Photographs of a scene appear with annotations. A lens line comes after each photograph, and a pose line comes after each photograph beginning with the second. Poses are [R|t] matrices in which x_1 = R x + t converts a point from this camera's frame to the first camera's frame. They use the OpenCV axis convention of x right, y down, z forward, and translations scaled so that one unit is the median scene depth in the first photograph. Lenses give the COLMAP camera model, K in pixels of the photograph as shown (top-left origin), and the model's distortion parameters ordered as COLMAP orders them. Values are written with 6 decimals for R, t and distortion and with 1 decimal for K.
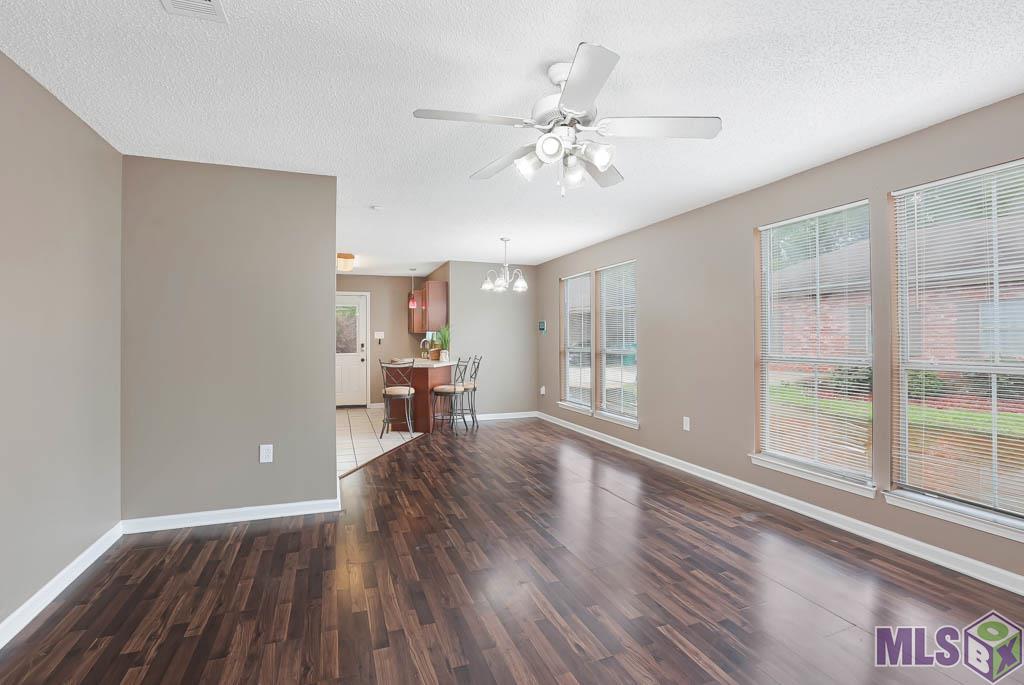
lens RADIAL K [[510.3, 0, 508.0], [0, 510.3, 346.0], [0, 0, 1]] dist [-0.000873, 0.000250]
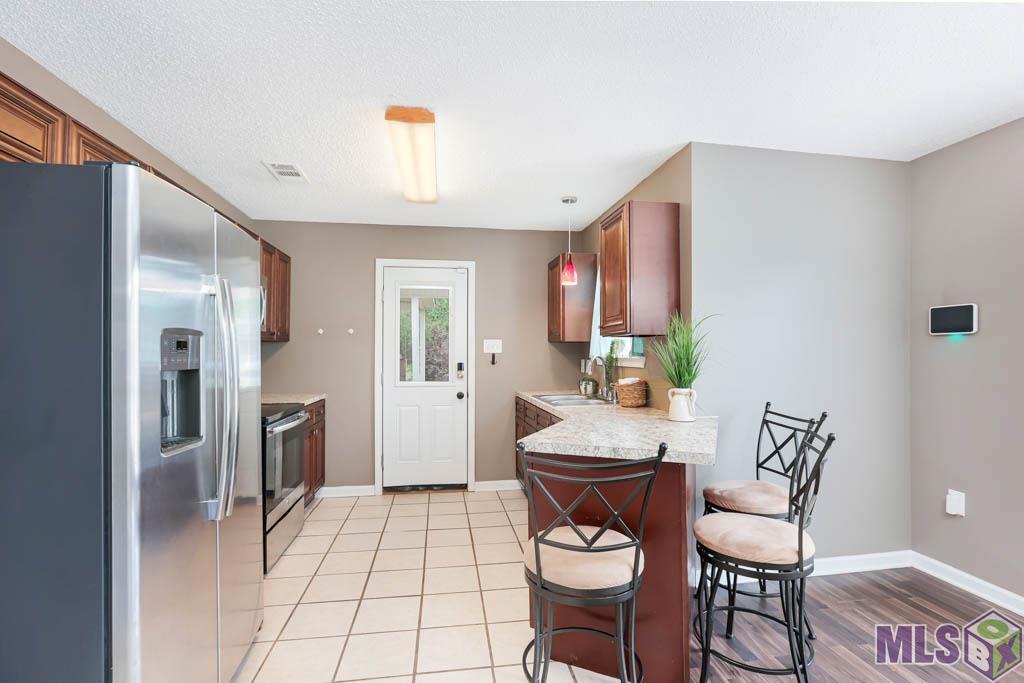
lens RADIAL K [[470.0, 0, 509.1], [0, 470.0, 346.7], [0, 0, 1]] dist [-0.000668, -0.000052]
pose [[0.984356, -0.002739, -0.176171, -0.155830], [0.000390, 0.999911, -0.013368, -0.014360], [0.176192, 0.013091, 0.984269, 0.551469]]
